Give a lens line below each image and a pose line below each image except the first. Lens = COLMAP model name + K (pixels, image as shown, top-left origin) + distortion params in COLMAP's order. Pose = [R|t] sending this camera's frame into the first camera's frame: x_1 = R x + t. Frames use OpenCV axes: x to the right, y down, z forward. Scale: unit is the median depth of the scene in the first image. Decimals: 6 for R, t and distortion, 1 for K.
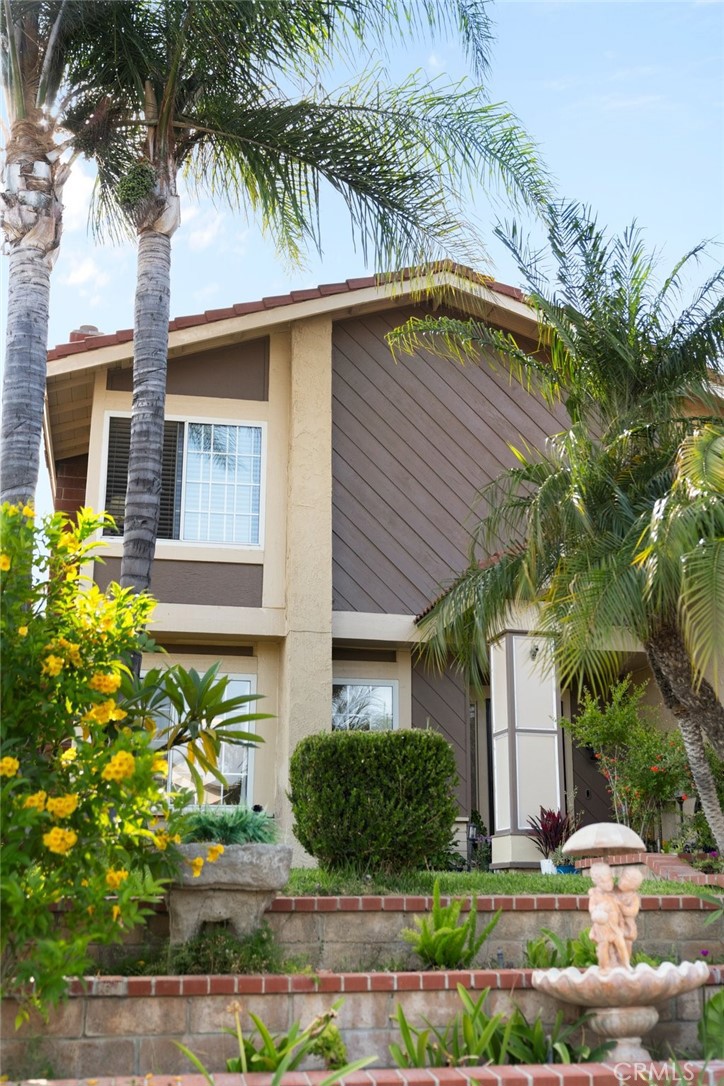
lens RADIAL K [[1251.2, 0, 371.4], [0, 1251.2, 536.7], [0, 0, 1]] dist [-0.001503, 0.000000]
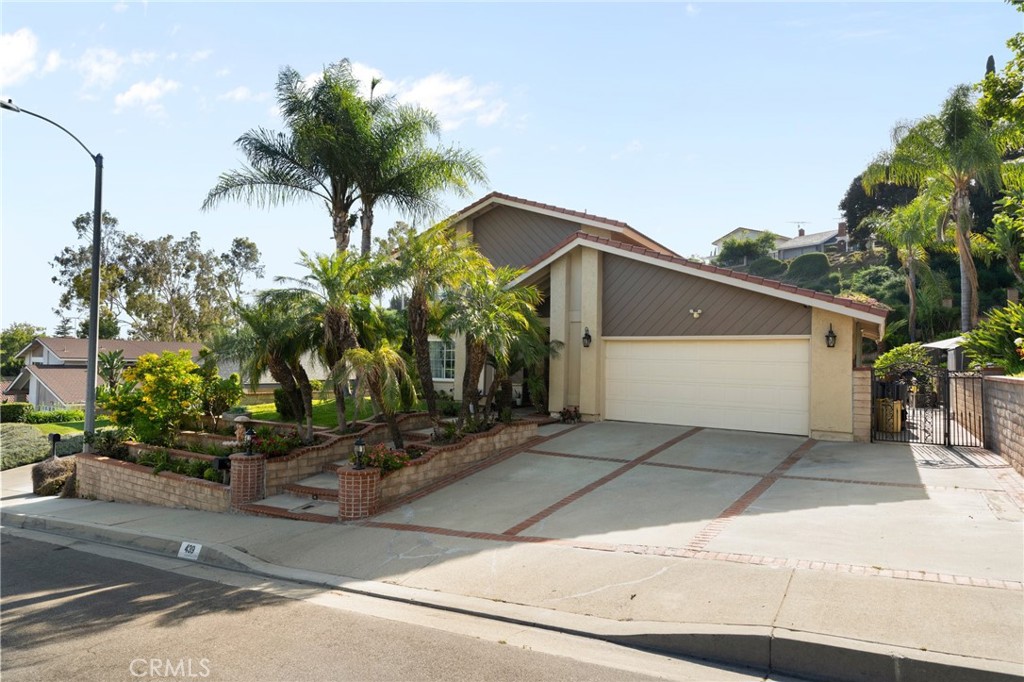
lens RADIAL K [[573.8, 0, 512.1], [0, 573.8, 344.5], [0, 0, 1]] dist [0.002701, 0.000006]
pose [[0.729685, -0.012840, -0.683663, 1.273169], [0.176319, 0.969546, 0.169978, -0.133667], [0.660660, -0.244573, 0.709727, 0.041598]]
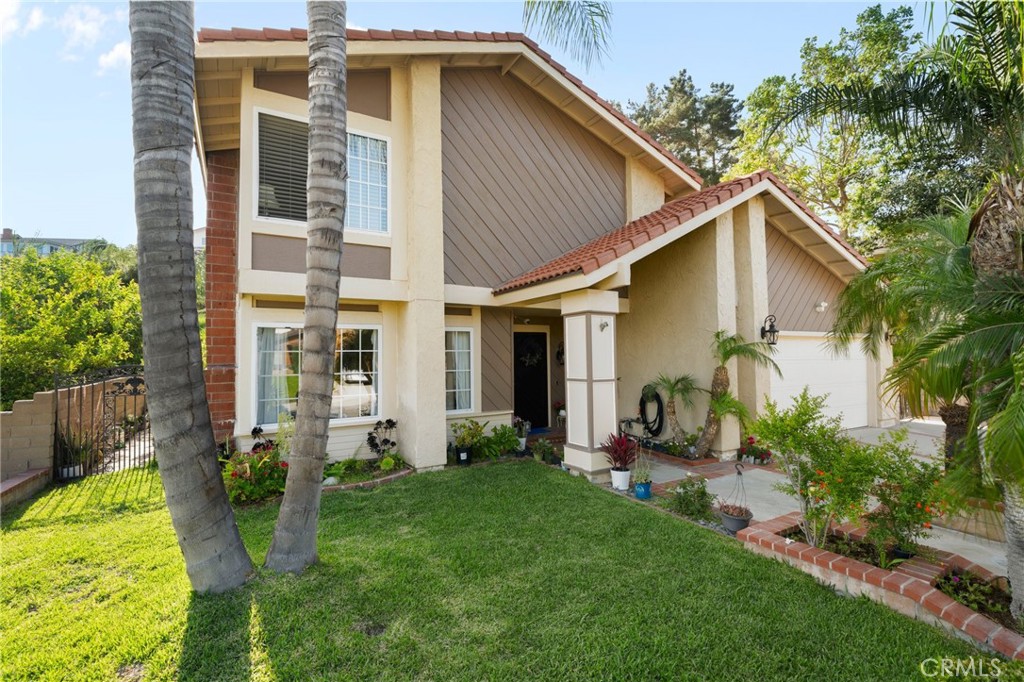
lens RADIAL K [[454.0, 0, 509.9], [0, 454.0, 340.5], [0, 0, 1]] dist [-0.001420, 0.000899]
pose [[0.941546, -0.003535, 0.336865, -0.163791], [-0.079358, 0.969477, 0.231983, -0.006090], [-0.327403, -0.245156, 0.912527, 0.599516]]
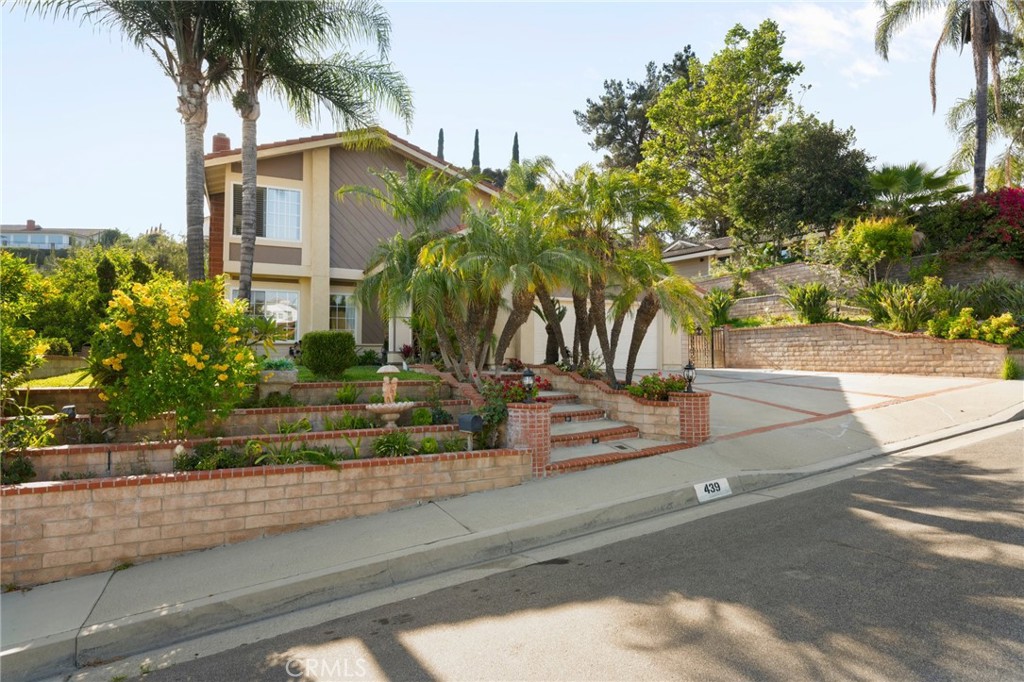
lens RADIAL K [[555.7, 0, 509.8], [0, 555.7, 338.3], [0, 0, 1]] dist [0.001504, 0.000398]
pose [[0.970042, 0.006200, 0.242860, 0.064451], [-0.064334, 0.970540, 0.232191, -0.113207], [-0.234266, -0.240859, 0.941863, -0.267753]]
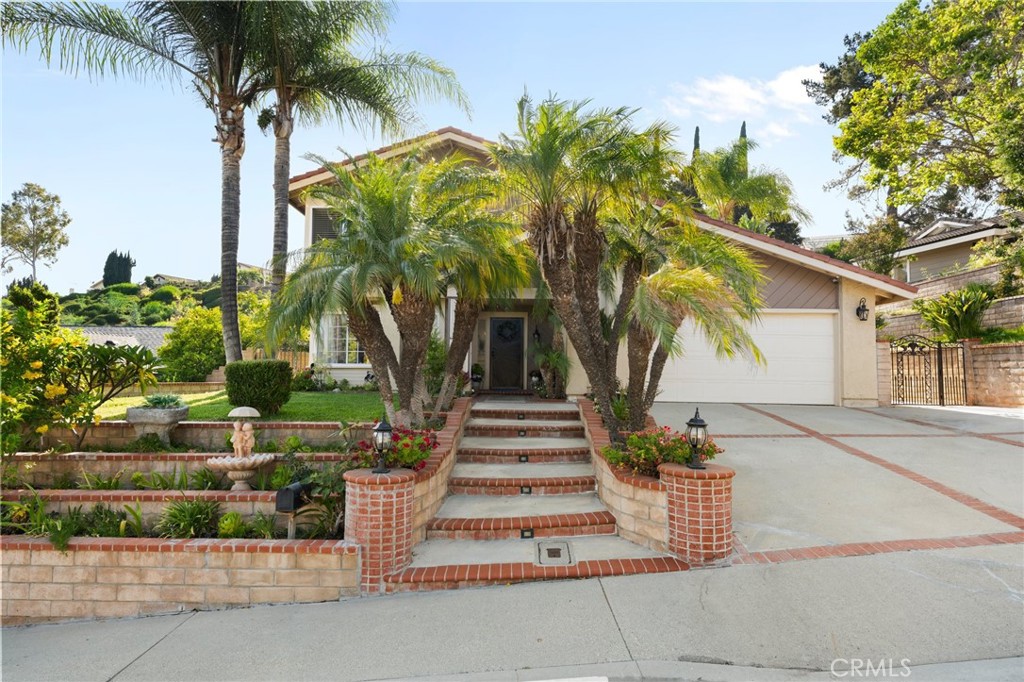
lens RADIAL K [[555.7, 0, 515.7], [0, 555.7, 339.5], [0, 0, 1]] dist [0.001504, 0.000398]
pose [[0.981274, -0.005084, -0.192550, 0.481721], [0.046438, 0.976410, 0.210873, -0.070334], [0.186936, -0.215865, 0.958362, -0.017713]]
